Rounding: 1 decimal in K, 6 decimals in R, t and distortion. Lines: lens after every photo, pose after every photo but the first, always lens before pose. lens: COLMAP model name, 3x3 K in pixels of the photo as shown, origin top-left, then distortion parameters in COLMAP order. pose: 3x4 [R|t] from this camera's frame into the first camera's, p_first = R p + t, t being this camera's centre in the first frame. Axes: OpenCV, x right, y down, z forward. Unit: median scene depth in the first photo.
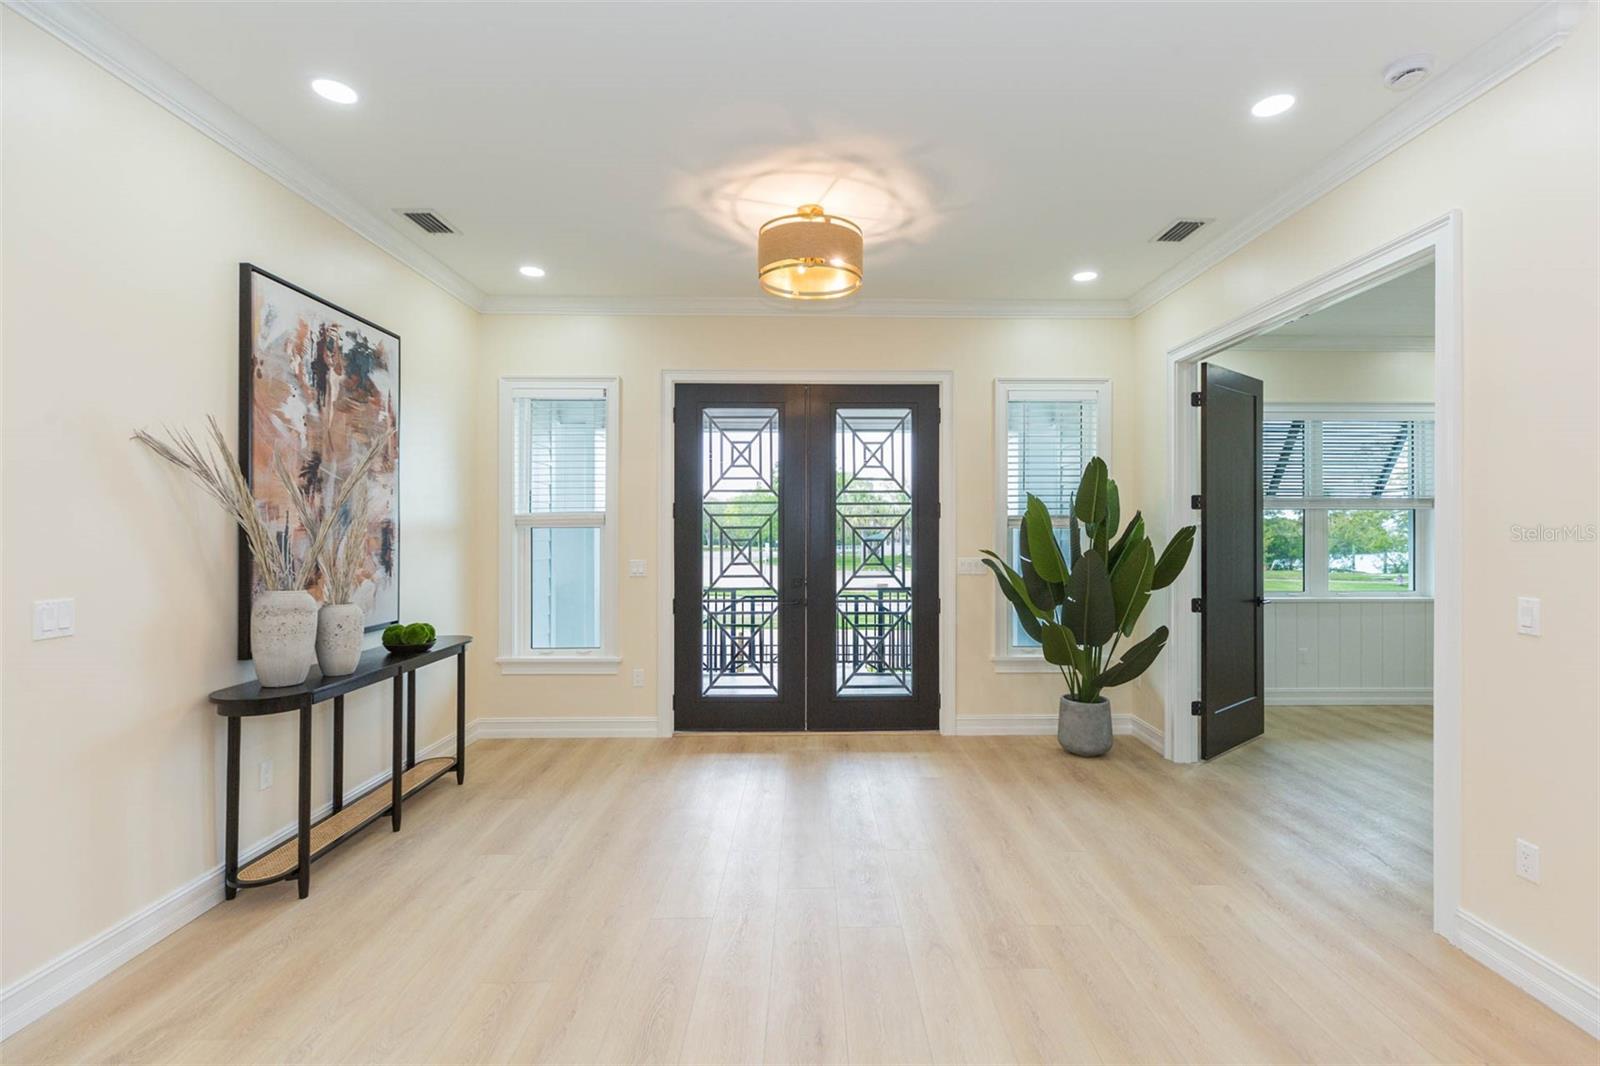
lens RADIAL K [[721.5, 0, 828.7], [0, 721.5, 535.0], [0, 0, 1]] dist [0.000983, -0.000101]
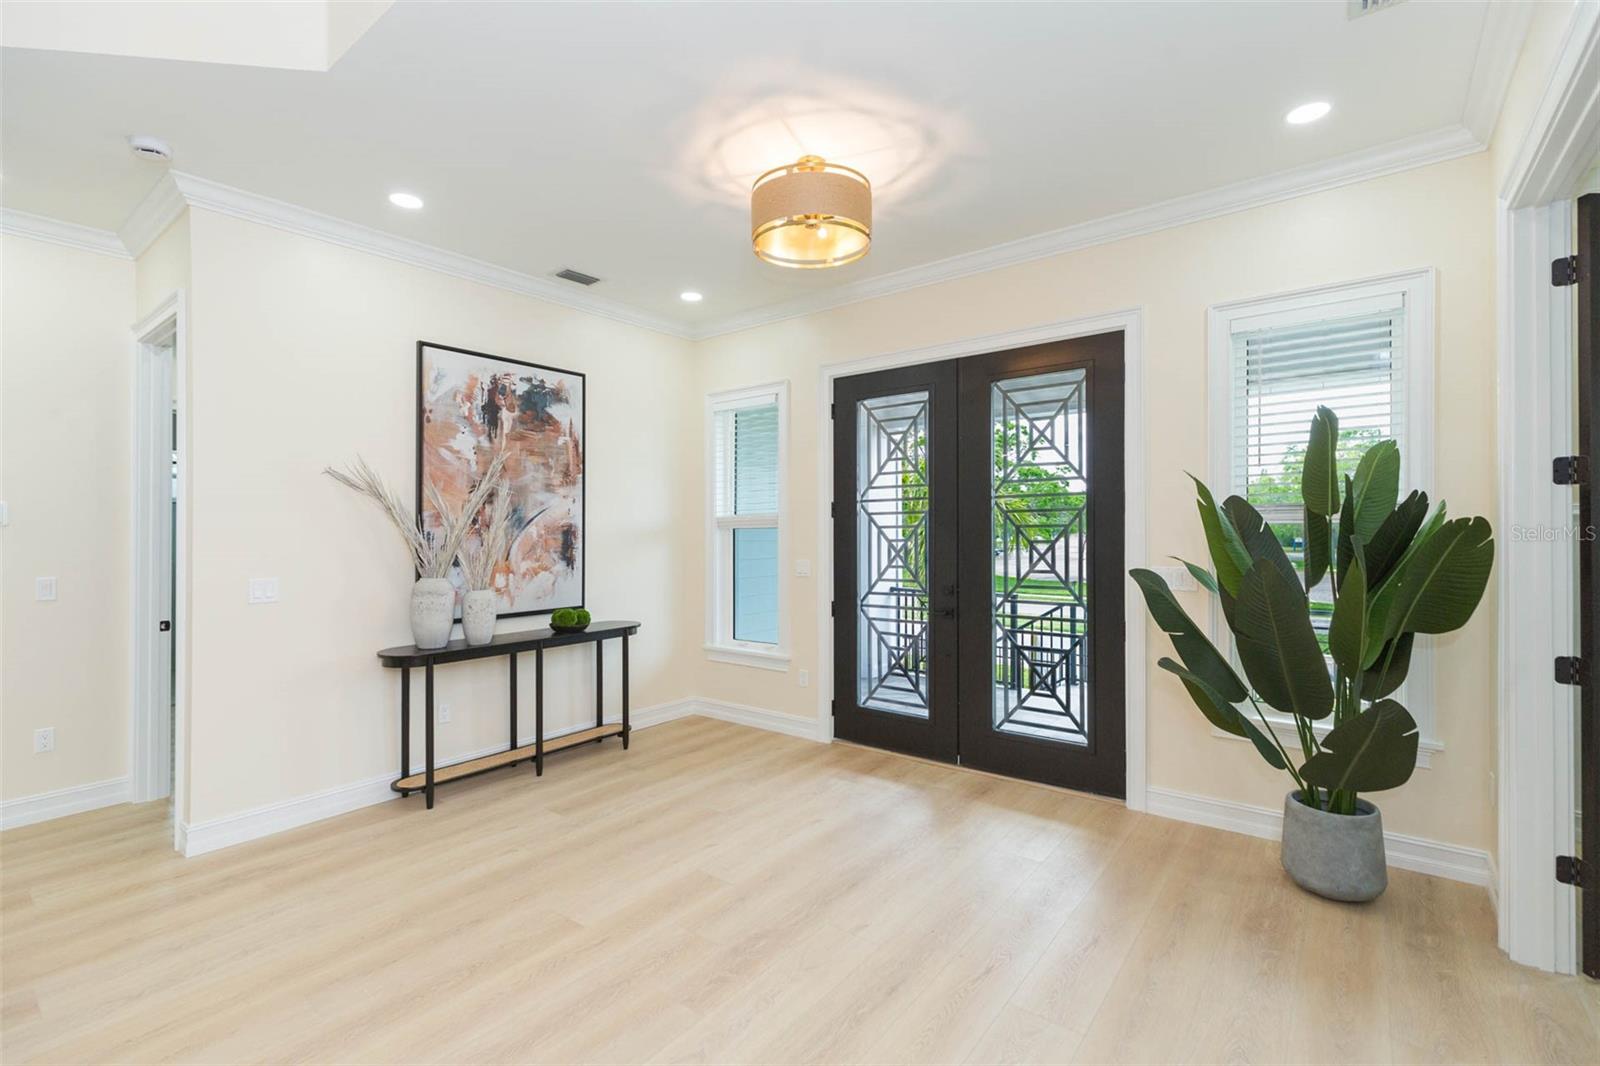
lens RADIAL K [[717.4, 0, 807.7], [0, 717.4, 532.2], [0, 0, 1]] dist [-0.000125, -0.000385]
pose [[0.775304, -0.004046, -0.631575, 0.484824], [0.003531, 0.999992, -0.002072, -0.002795], [0.631578, -0.000624, 0.775312, 0.305188]]
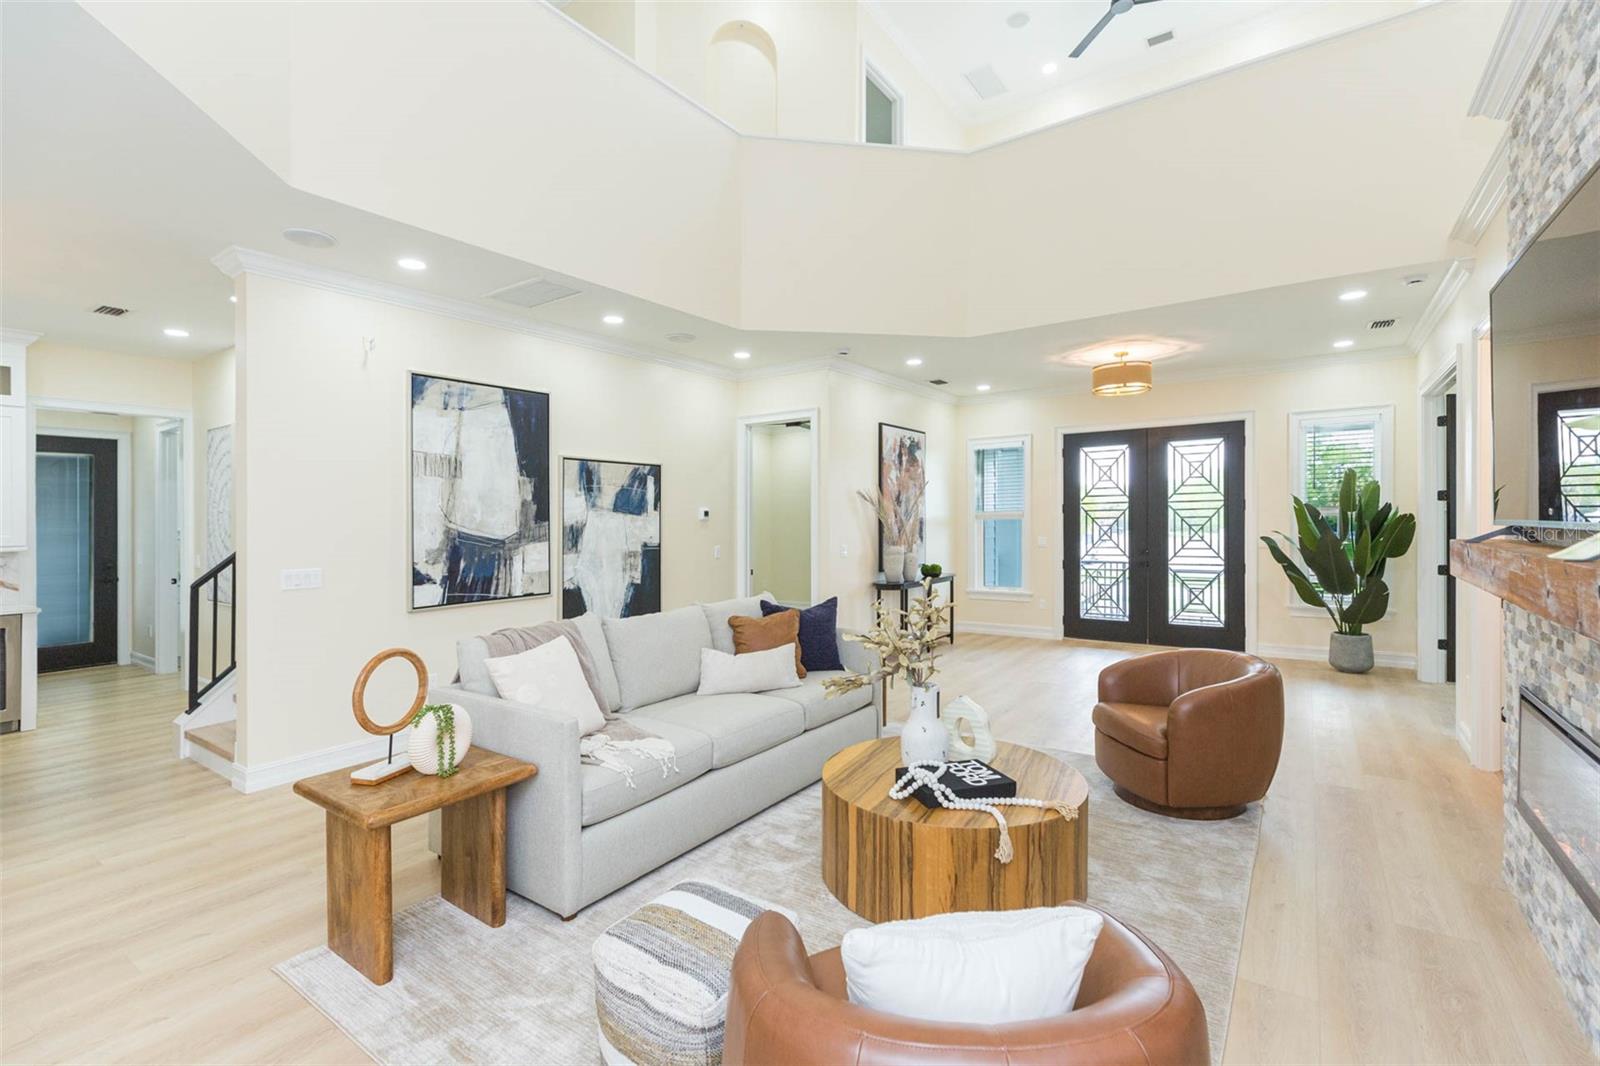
lens RADIAL K [[727.1, 0, 800.0], [0, 727.1, 533.0], [0, 0, 1]] dist [0.002962, 0.000186]
pose [[0.801549, -0.000787, -0.597929, 0.421049], [0.009155, 0.999898, 0.010957, -0.000634], [0.597859, -0.014257, 0.801474, -1.006814]]
